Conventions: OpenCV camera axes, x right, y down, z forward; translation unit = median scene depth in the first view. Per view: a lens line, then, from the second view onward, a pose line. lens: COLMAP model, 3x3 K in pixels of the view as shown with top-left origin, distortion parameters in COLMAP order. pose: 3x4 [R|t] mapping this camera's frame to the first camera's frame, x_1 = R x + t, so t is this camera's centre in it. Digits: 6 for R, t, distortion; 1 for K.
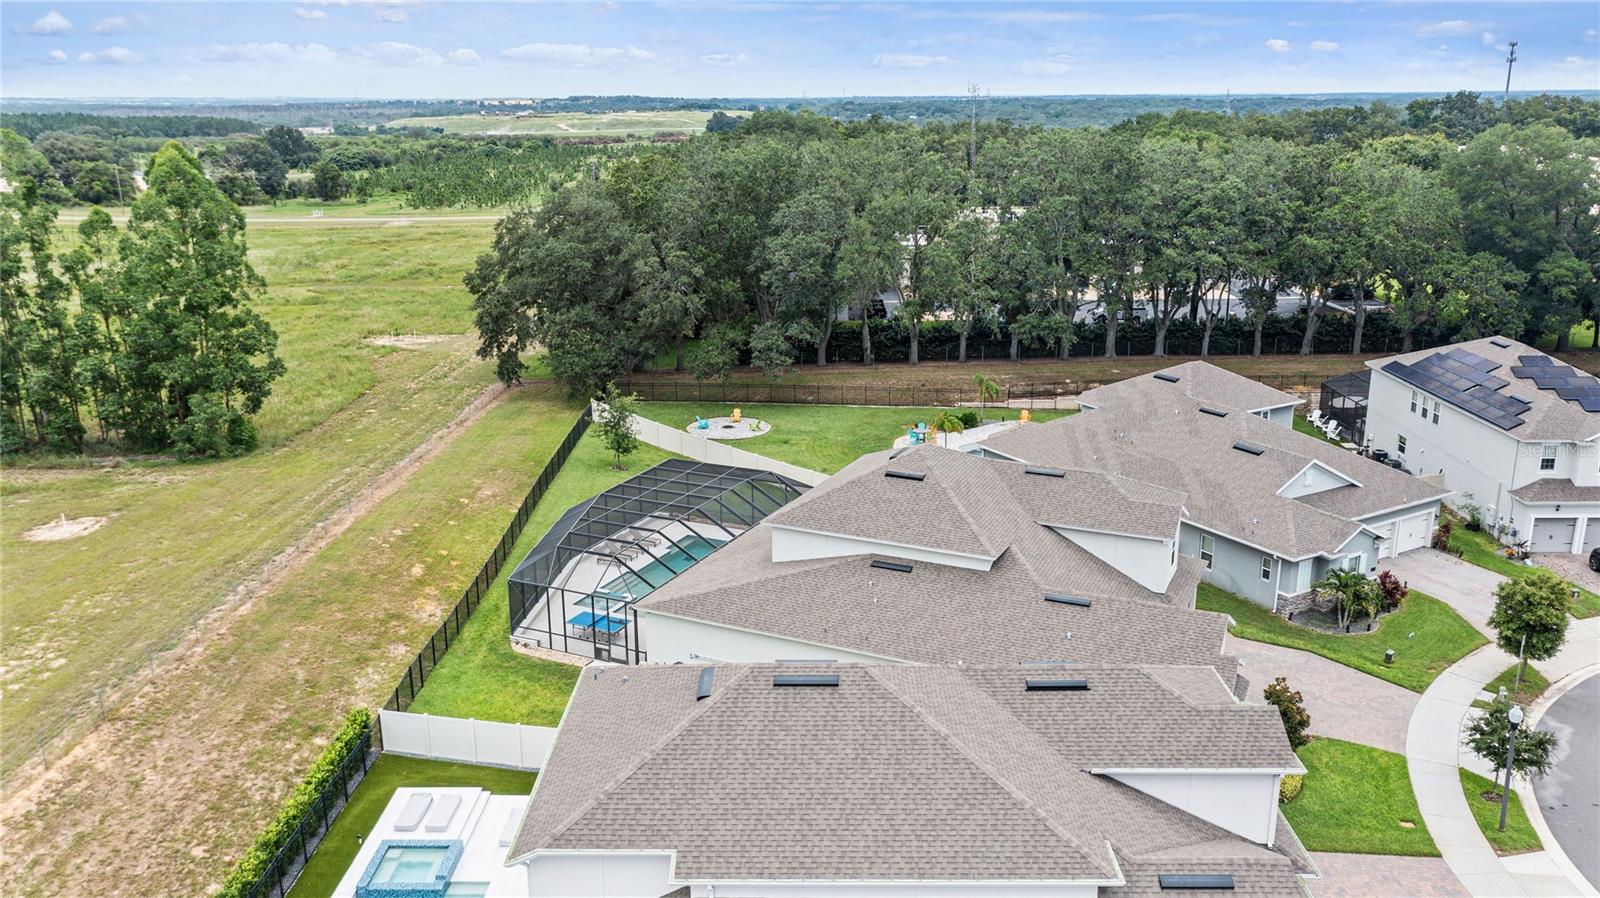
lens RADIAL K [[1279.2, 0, 803.0], [0, 1279.2, 451.8], [0, 0, 1]] dist [-0.015036, 0.028745]
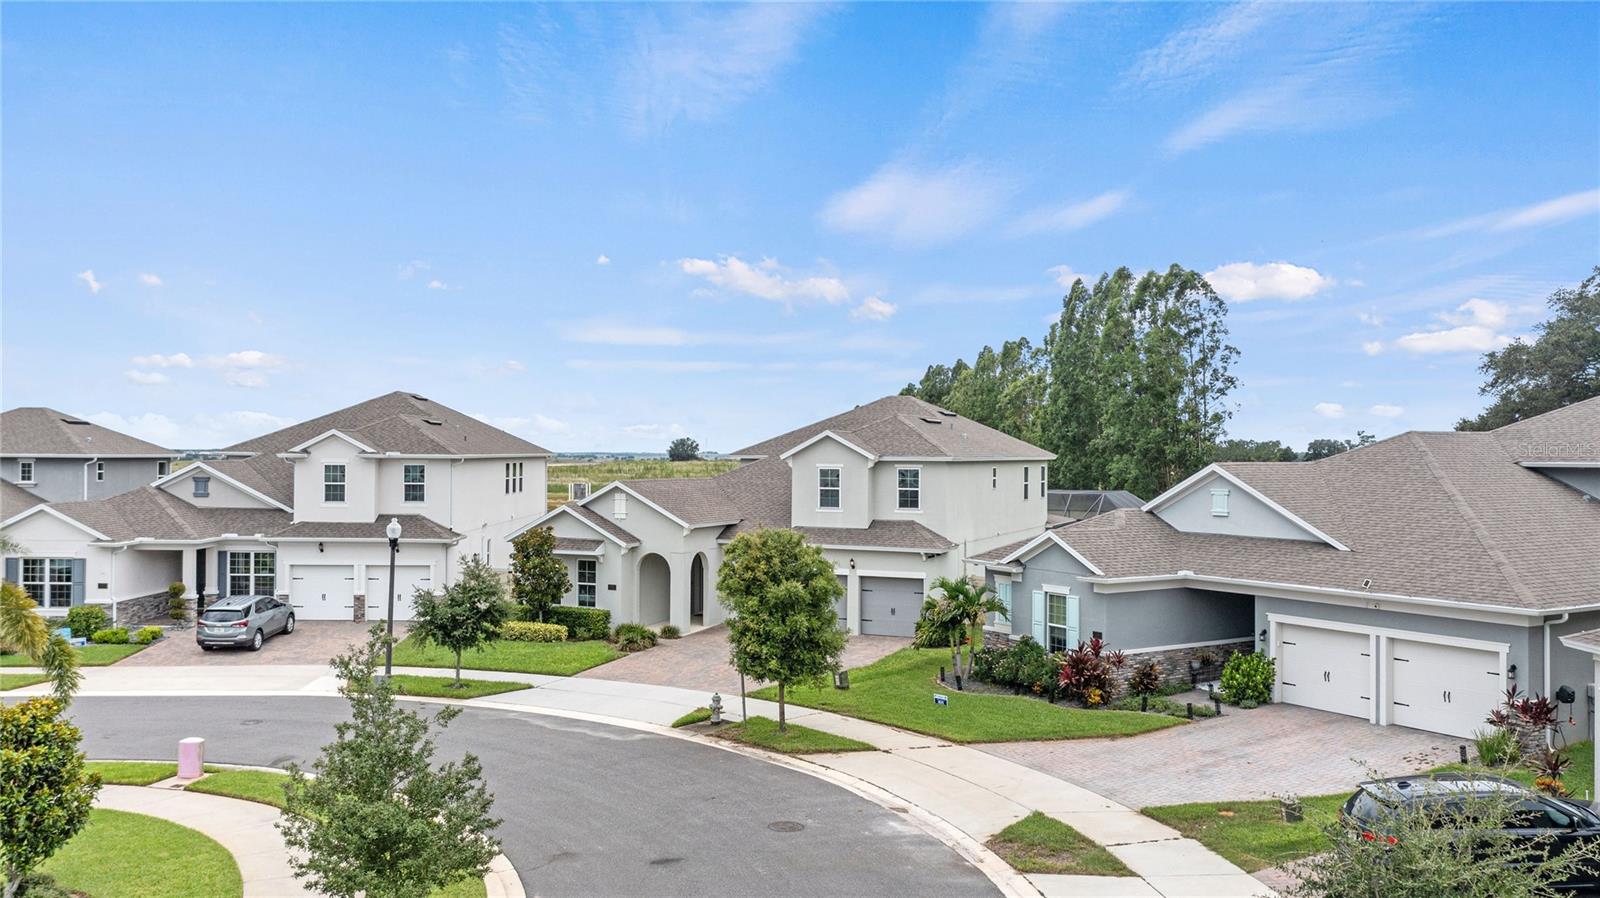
lens RADIAL K [[1279.2, 0, 786.6], [0, 1279.2, 443.9], [0, 0, 1]] dist [-0.015036, 0.028745]
pose [[0.012251, -0.002197, -0.999923, 0.883977], [-0.280358, 0.959879, -0.005544, 0.048682], [0.959817, 0.280405, 0.011144, 0.757971]]
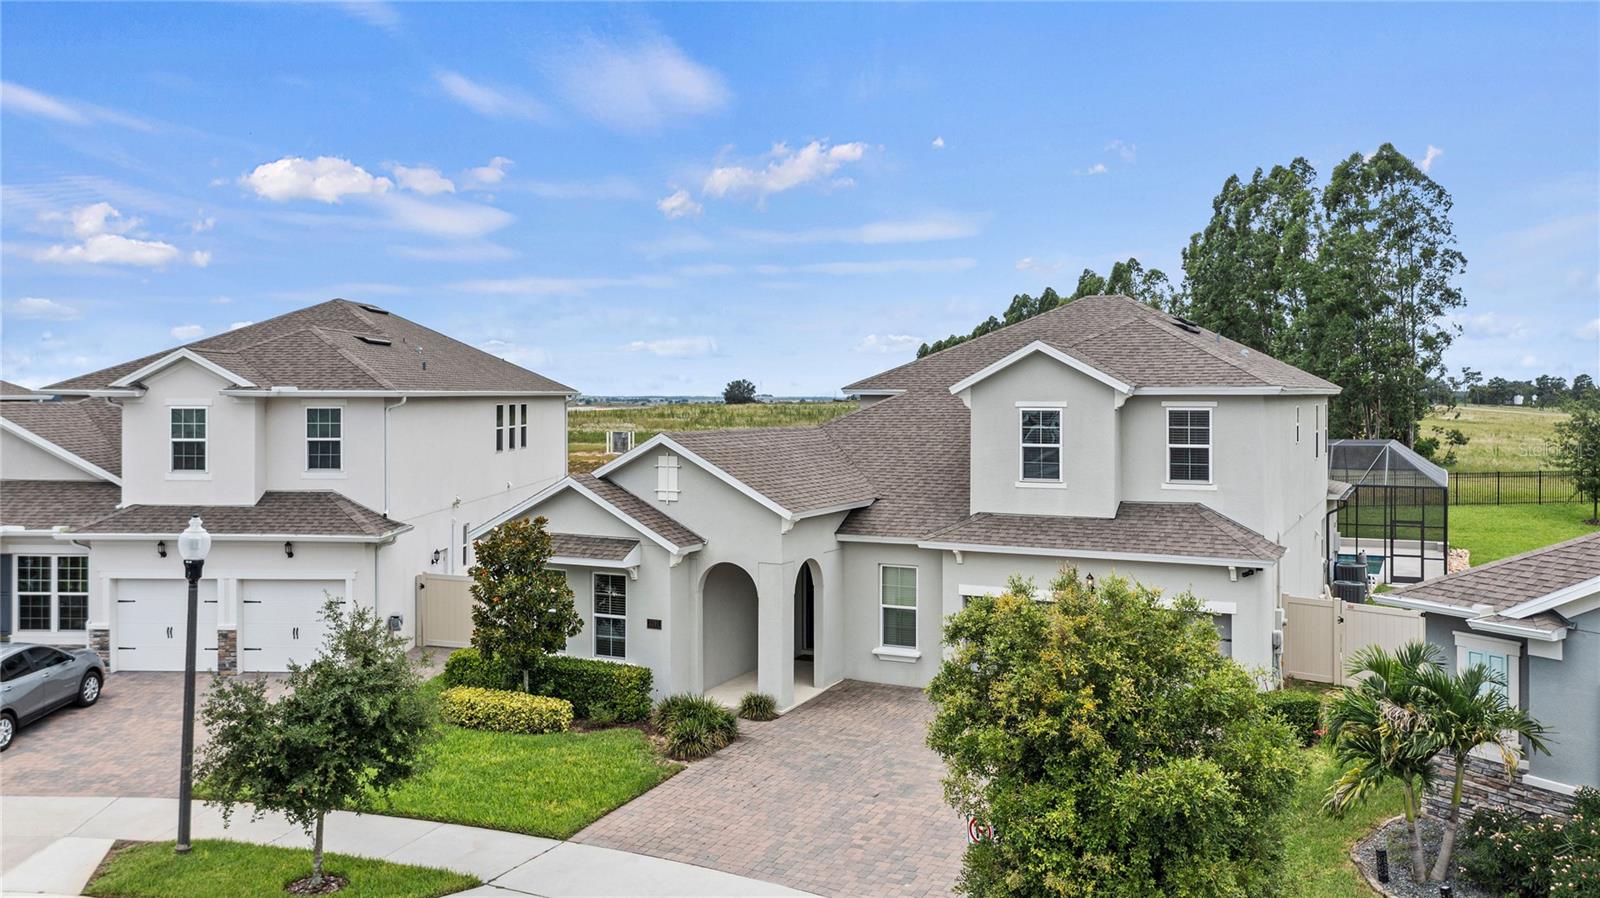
lens RADIAL K [[1279.2, 0, 794.9], [0, 1279.2, 408.3], [0, 0, 1]] dist [-0.015036, 0.028745]
pose [[-0.022112, 0.014395, -0.999652, 0.596592], [-0.274203, 0.961466, 0.019910, 0.062541], [0.961418, 0.274547, -0.017313, 0.728650]]
